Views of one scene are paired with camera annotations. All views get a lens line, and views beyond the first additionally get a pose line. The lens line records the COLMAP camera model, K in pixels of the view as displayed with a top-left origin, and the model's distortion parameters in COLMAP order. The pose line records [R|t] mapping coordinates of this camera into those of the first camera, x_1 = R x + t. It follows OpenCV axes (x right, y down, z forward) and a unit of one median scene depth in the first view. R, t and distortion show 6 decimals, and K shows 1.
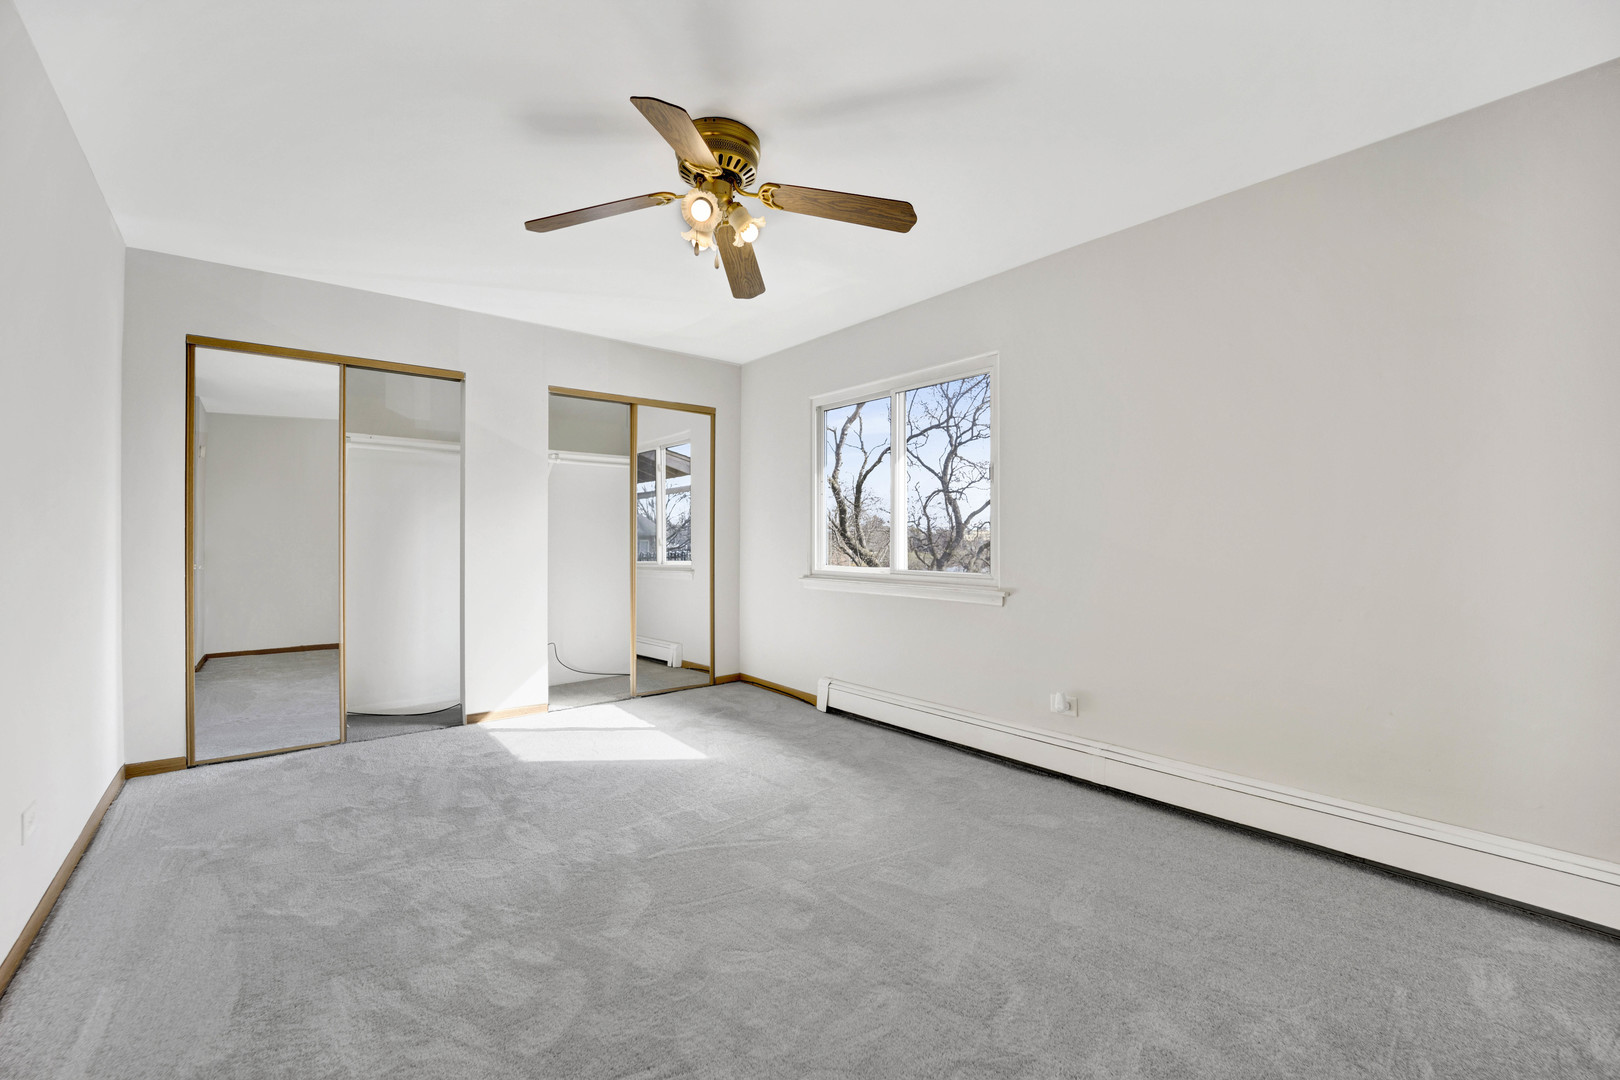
lens RADIAL K [[665.5, 0, 806.0], [0, 665.5, 539.8], [0, 0, 1]] dist [-0.022175, -0.000243]
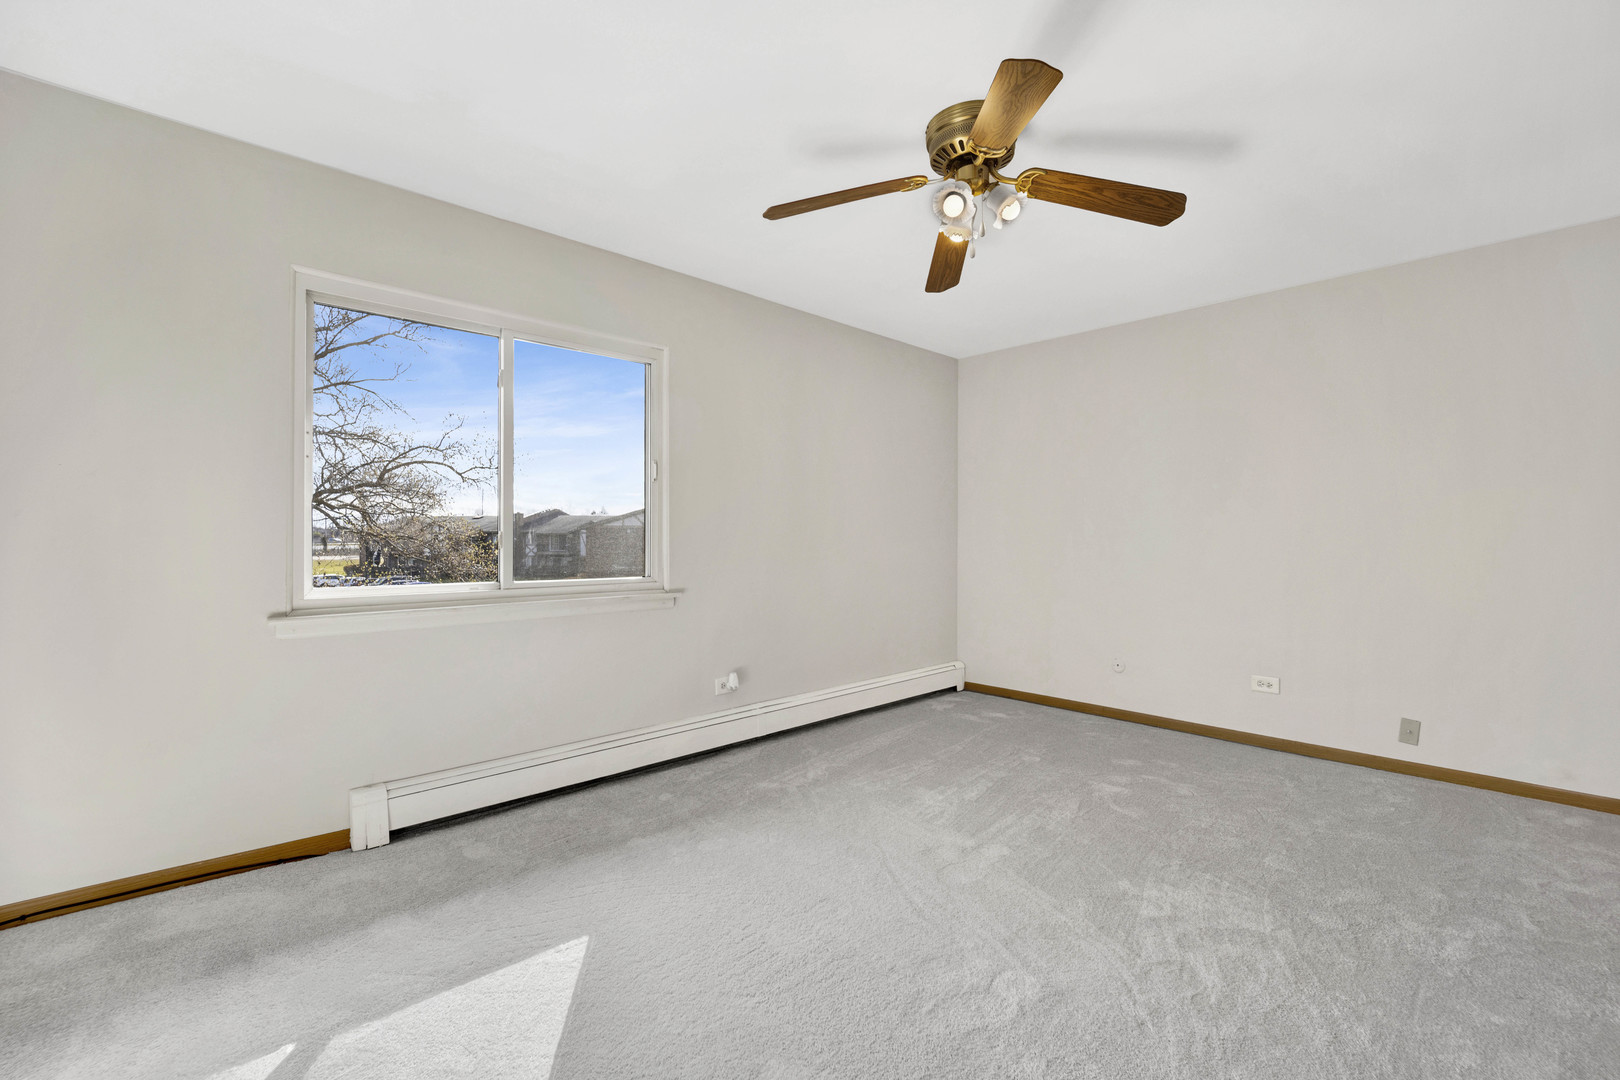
lens RADIAL K [[665.5, 0, 806.0], [0, 665.5, 539.8], [0, 0, 1]] dist [-0.022175, -0.000243]
pose [[-0.046504, -0.003462, 0.998912, -0.668909], [0.004315, 0.999984, 0.003667, -0.002577], [-0.998909, 0.004481, -0.046488, 0.809559]]
